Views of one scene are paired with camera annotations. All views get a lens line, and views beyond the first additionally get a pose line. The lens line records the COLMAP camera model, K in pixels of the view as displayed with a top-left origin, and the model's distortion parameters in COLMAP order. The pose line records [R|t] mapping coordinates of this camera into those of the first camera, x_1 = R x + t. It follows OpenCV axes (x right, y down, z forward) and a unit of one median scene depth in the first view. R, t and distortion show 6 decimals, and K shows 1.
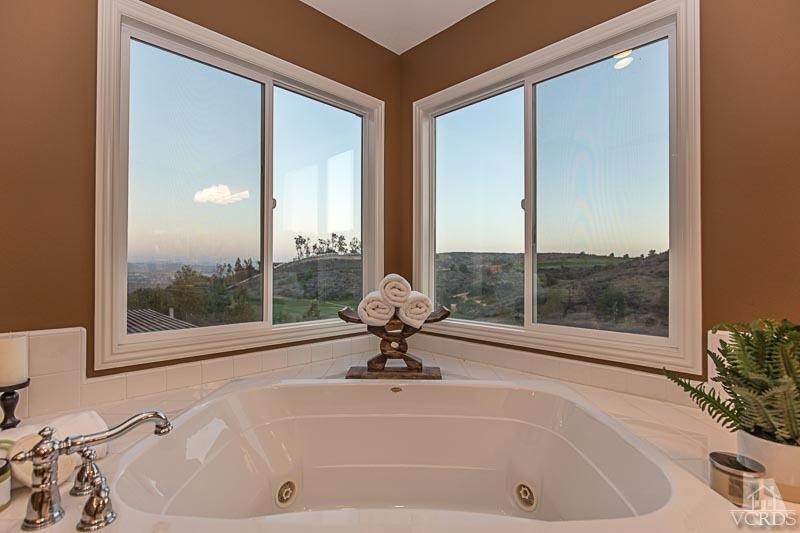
lens RADIAL K [[379.1, 0, 399.3], [0, 379.1, 265.5], [0, 0, 1]] dist [-0.000113, 0.000452]
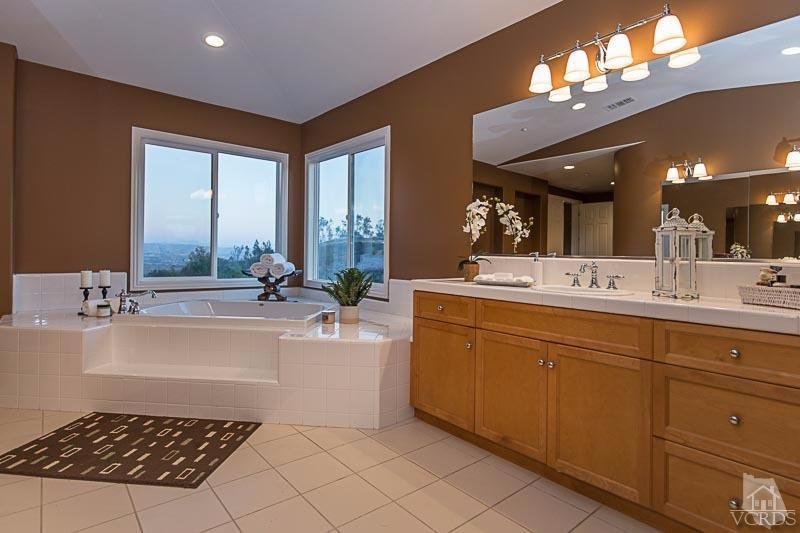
lens RADIAL K [[417.7, 0, 405.1], [0, 417.7, 258.4], [0, 0, 1]] dist [-0.010900, 0.002381]
pose [[0.998060, 0.018698, -0.059392, 0.745698], [-0.017610, 0.999668, 0.018784, -0.002675], [0.059723, -0.017702, 0.998058, -1.058598]]
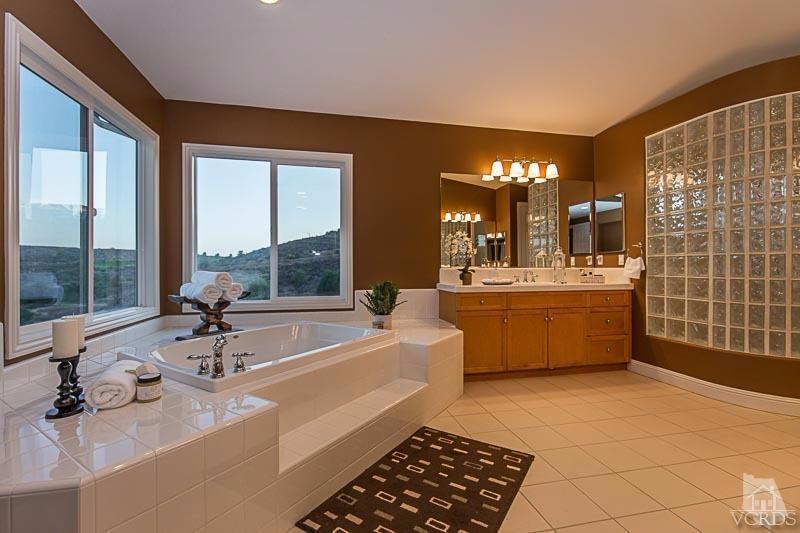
lens RADIAL K [[362.5, 0, 399.8], [0, 362.5, 268.0], [0, 0, 1]] dist [-0.001667, -0.000868]
pose [[0.524591, -0.007029, 0.851325, -0.796205], [-0.003439, 0.999940, 0.010375, -0.006487], [-0.851347, -0.008371, 0.524536, -0.394531]]
